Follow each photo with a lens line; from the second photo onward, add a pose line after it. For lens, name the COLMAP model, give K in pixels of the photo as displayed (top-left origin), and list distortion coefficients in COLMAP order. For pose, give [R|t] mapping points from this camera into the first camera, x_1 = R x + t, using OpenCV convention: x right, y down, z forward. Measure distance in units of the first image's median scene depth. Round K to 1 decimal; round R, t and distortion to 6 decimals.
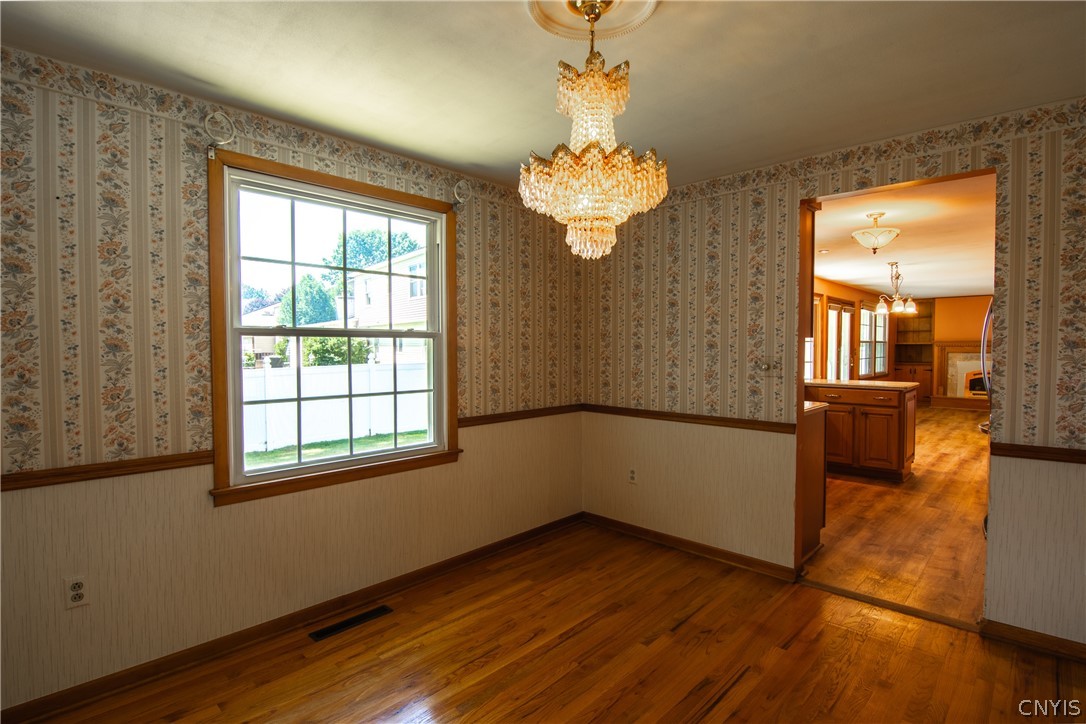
lens RADIAL K [[541.7, 0, 543.0], [0, 541.7, 362.0], [0, 0, 1]] dist [-0.003287, -0.000614]
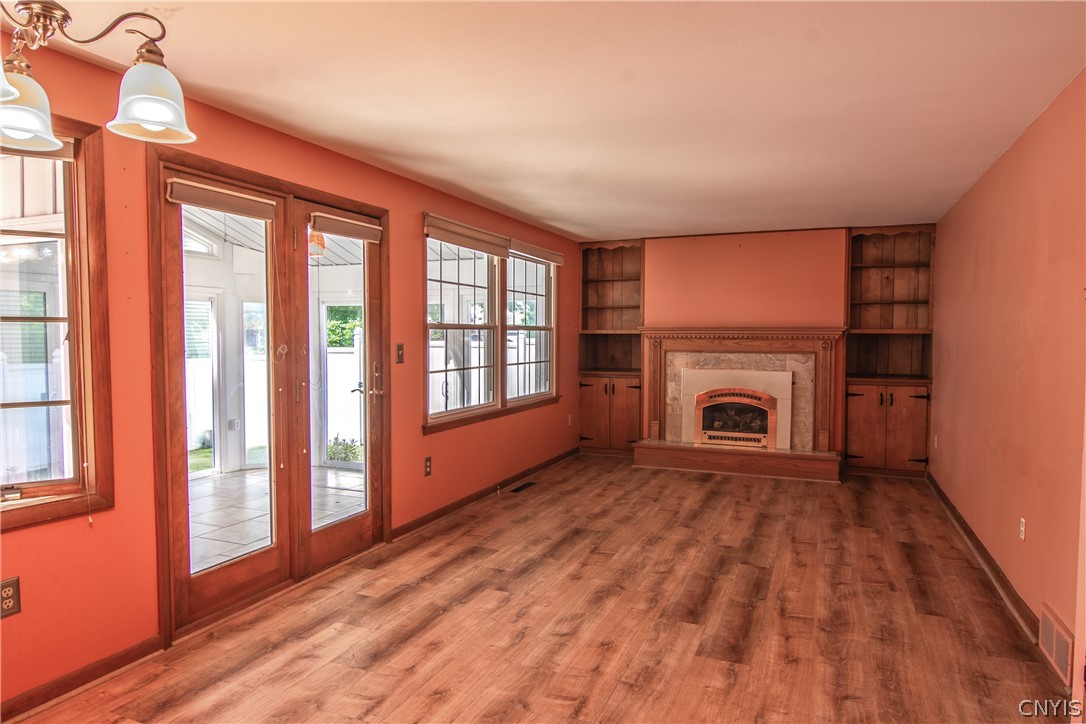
lens RADIAL K [[654.7, 0, 543.0], [0, 654.7, 362.0], [0, 0, 1]] dist [0.001728, 0.000138]
pose [[0.943482, -0.010564, 0.331255, 0.443881], [0.006235, 0.999881, 0.014130, -0.016781], [-0.331364, -0.011266, 0.943436, 0.475875]]
